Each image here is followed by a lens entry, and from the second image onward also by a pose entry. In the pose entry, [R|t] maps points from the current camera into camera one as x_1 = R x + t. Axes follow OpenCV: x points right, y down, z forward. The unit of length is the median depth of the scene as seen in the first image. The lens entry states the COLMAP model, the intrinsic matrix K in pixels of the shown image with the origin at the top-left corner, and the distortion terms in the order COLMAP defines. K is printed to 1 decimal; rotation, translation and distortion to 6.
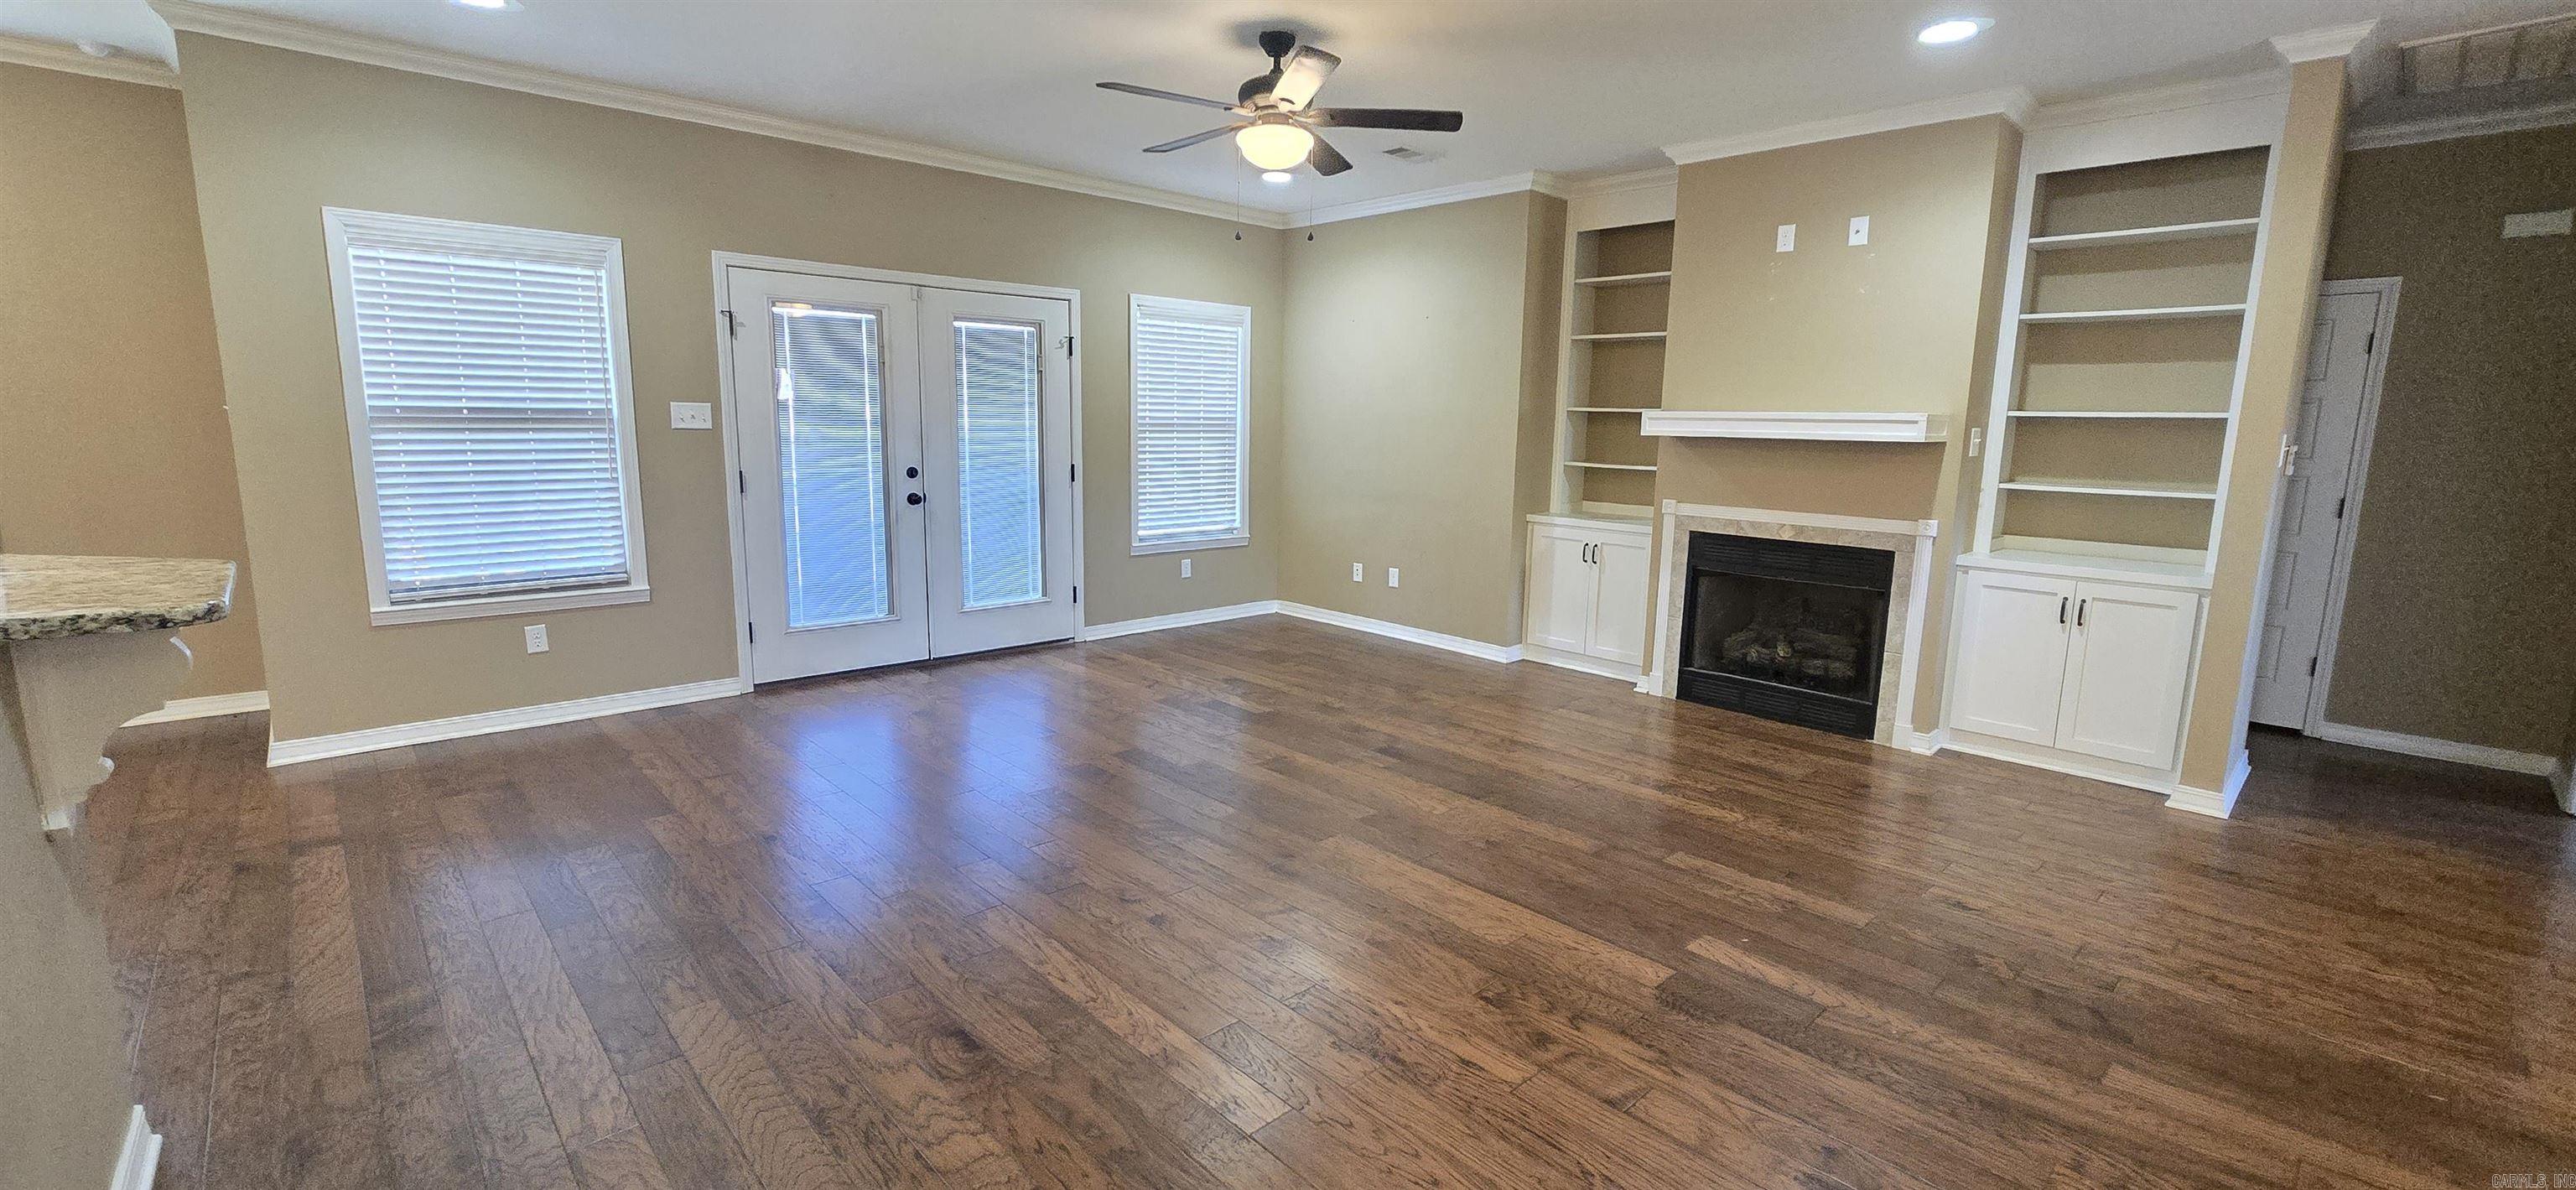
lens RADIAL K [[1050.0, 0, 1280.9], [0, 1050.0, 594.6], [0, 0, 1]] dist [-0.002179, 0.000325]
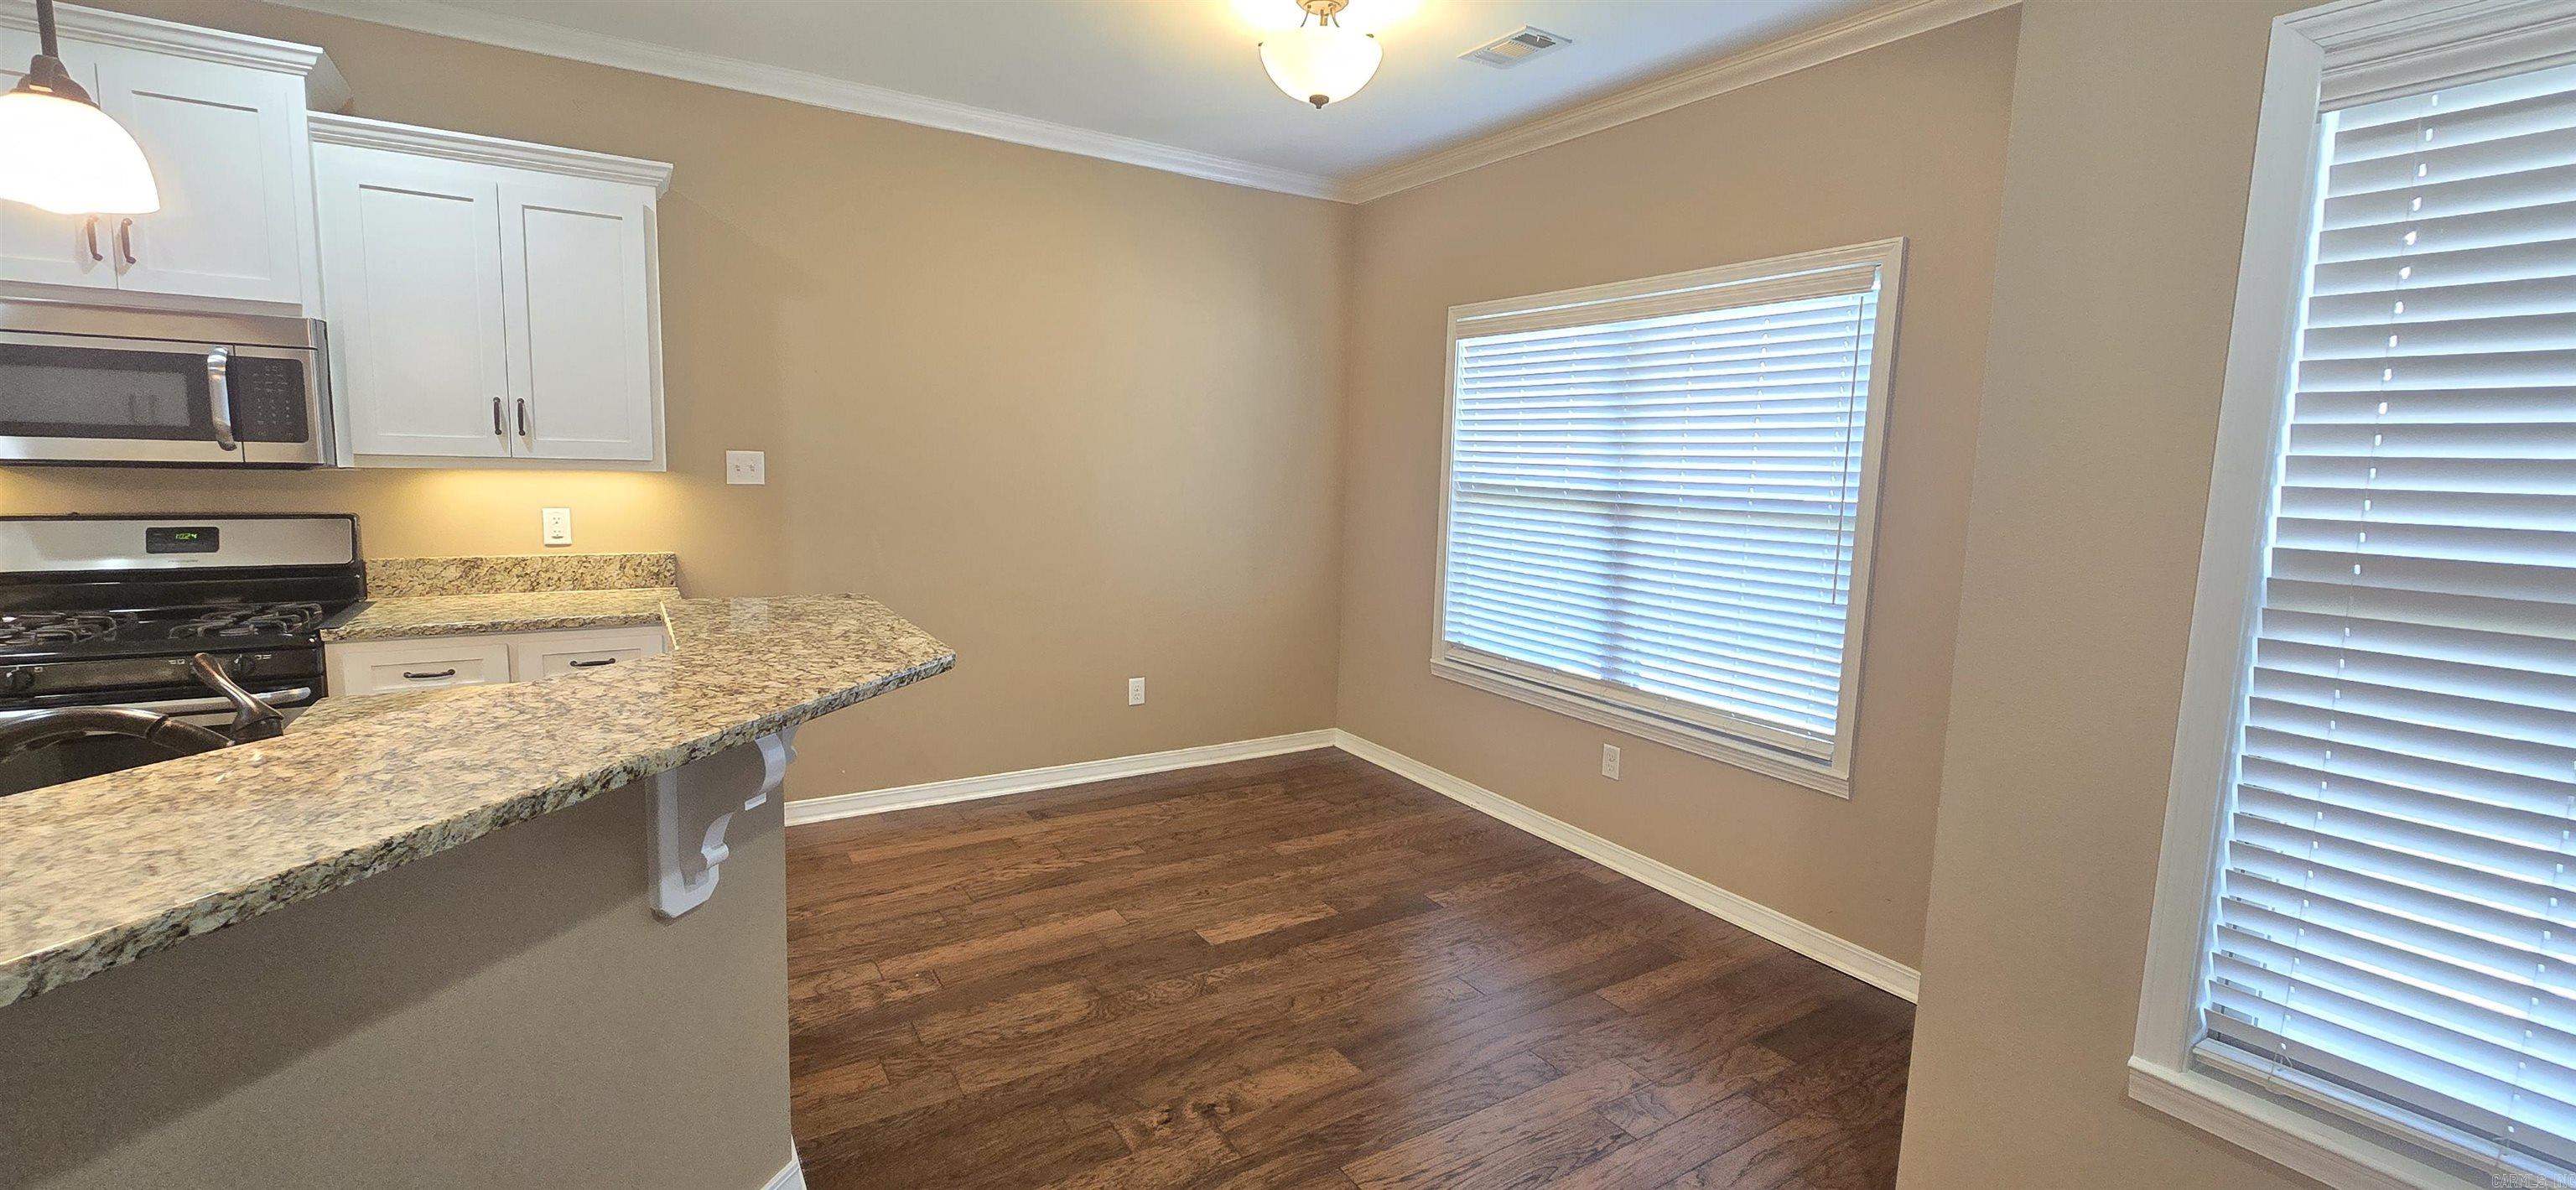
lens RADIAL K [[1050.0, 0, 1274.1], [0, 1050.0, 594.4], [0, 0, 1]] dist [-0.002179, 0.000325]
pose [[-0.198722, 0.101910, -0.974743, -0.346143], [-0.198924, 0.969682, 0.141936, -0.115525], [0.959656, 0.222106, -0.172424, 0.572910]]
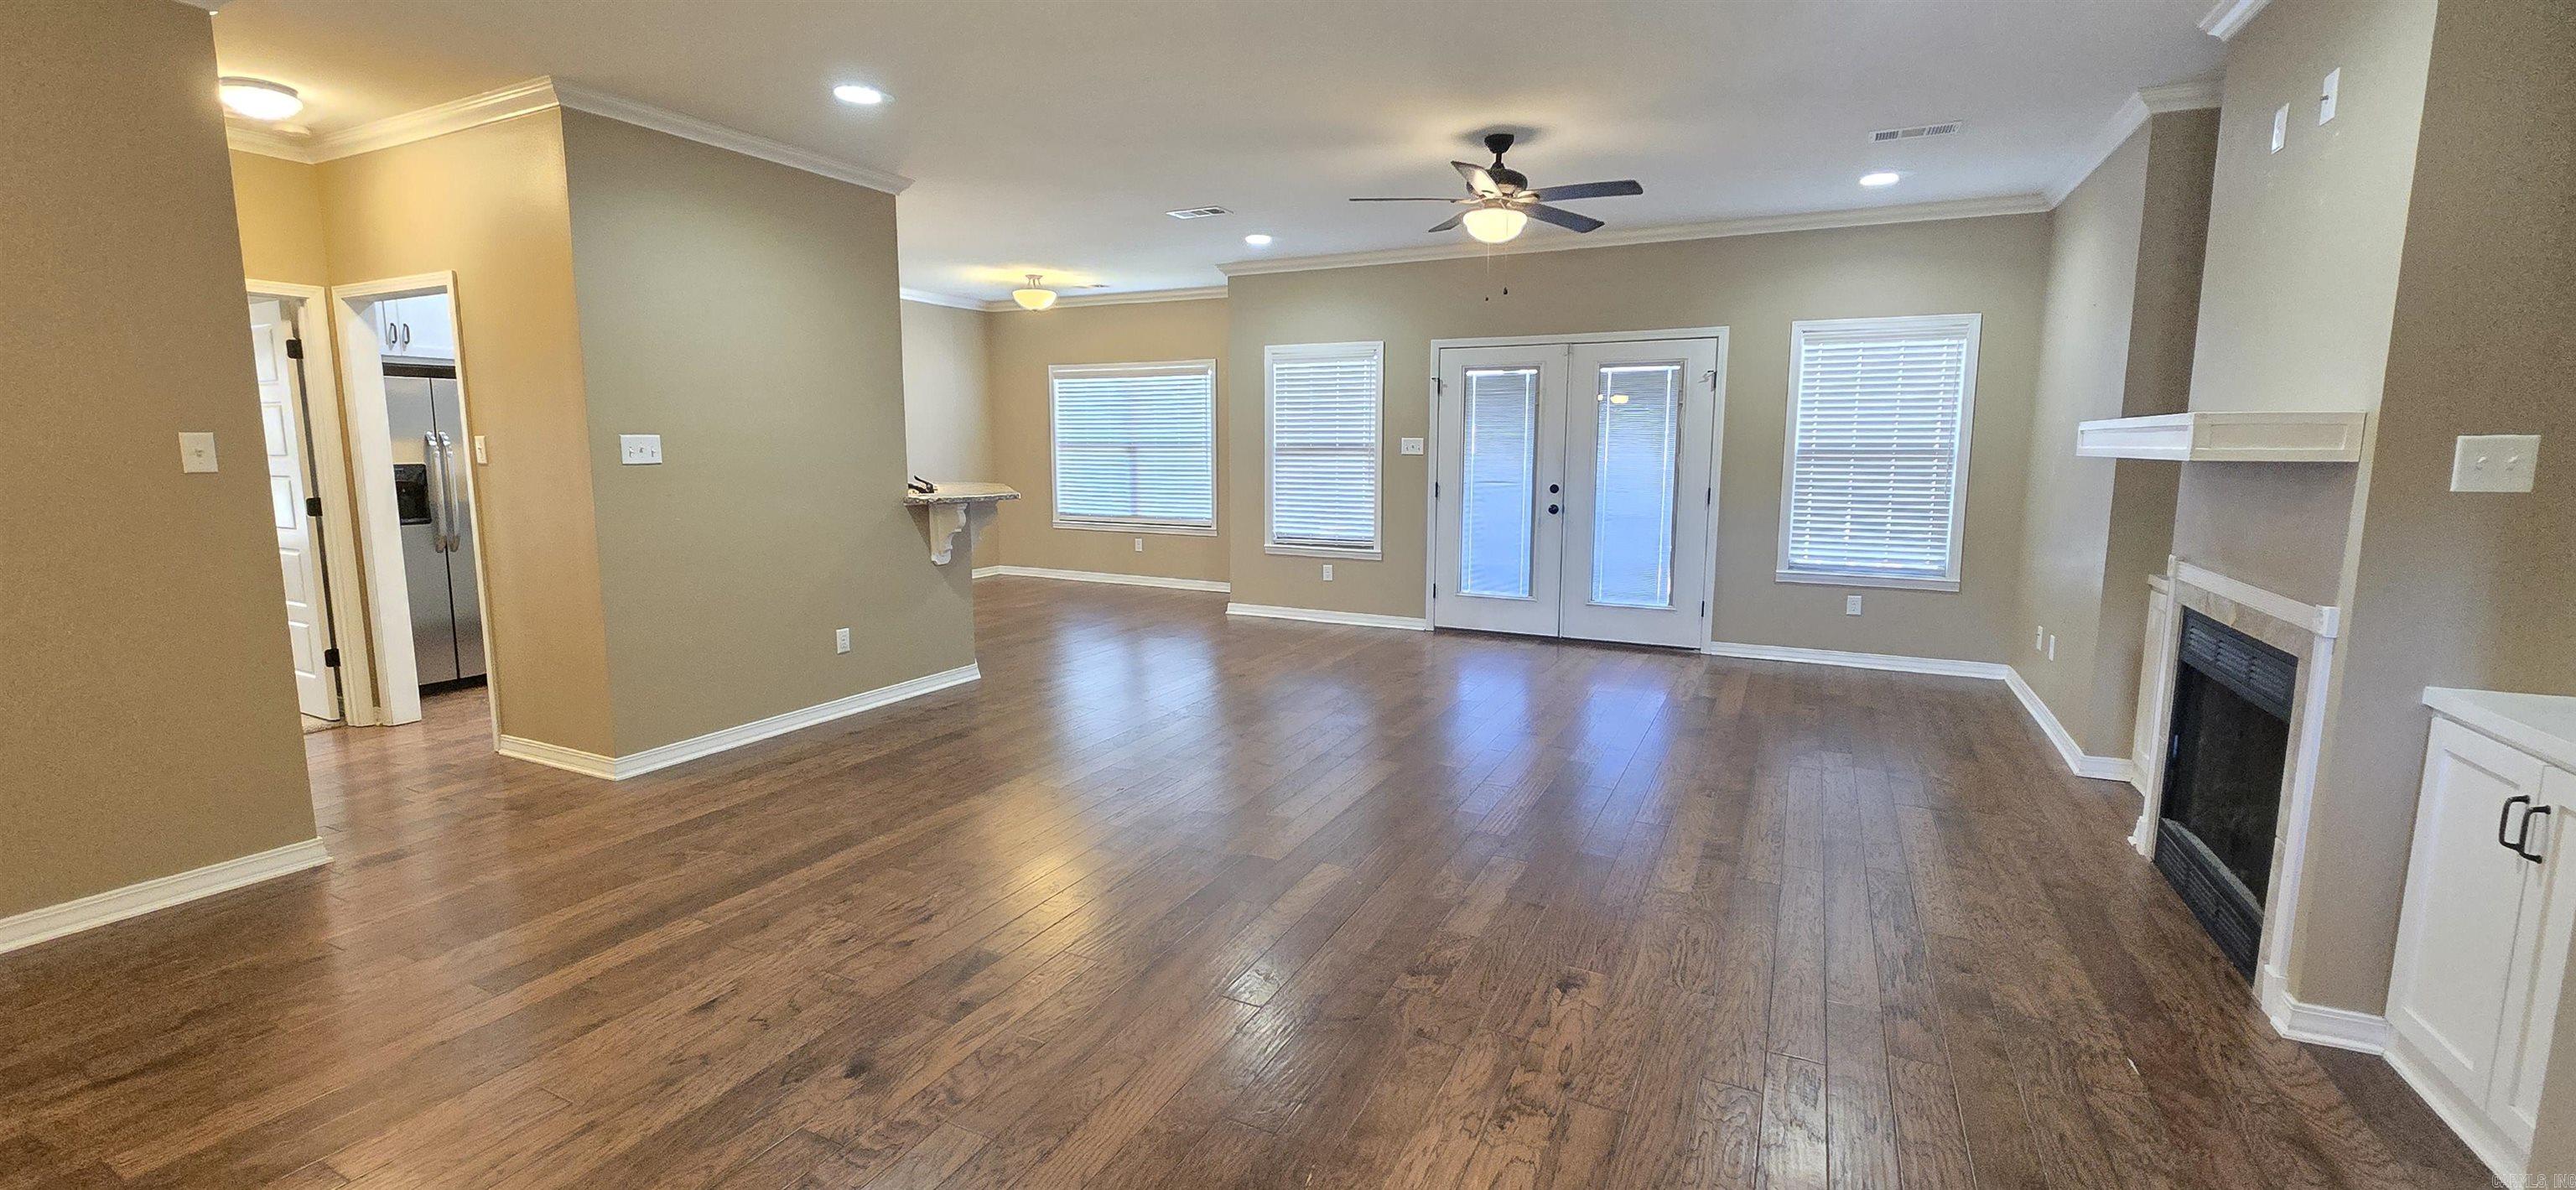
lens RADIAL K [[1050.0, 0, 1280.9], [0, 1050.0, 598.3], [0, 0, 1]] dist [-0.002179, 0.000325]
pose [[0.349092, 0.122161, -0.929092, 0.792144], [-0.153185, 0.985569, 0.072030, -0.026765], [0.924483, 0.117178, 0.362767, 0.254126]]
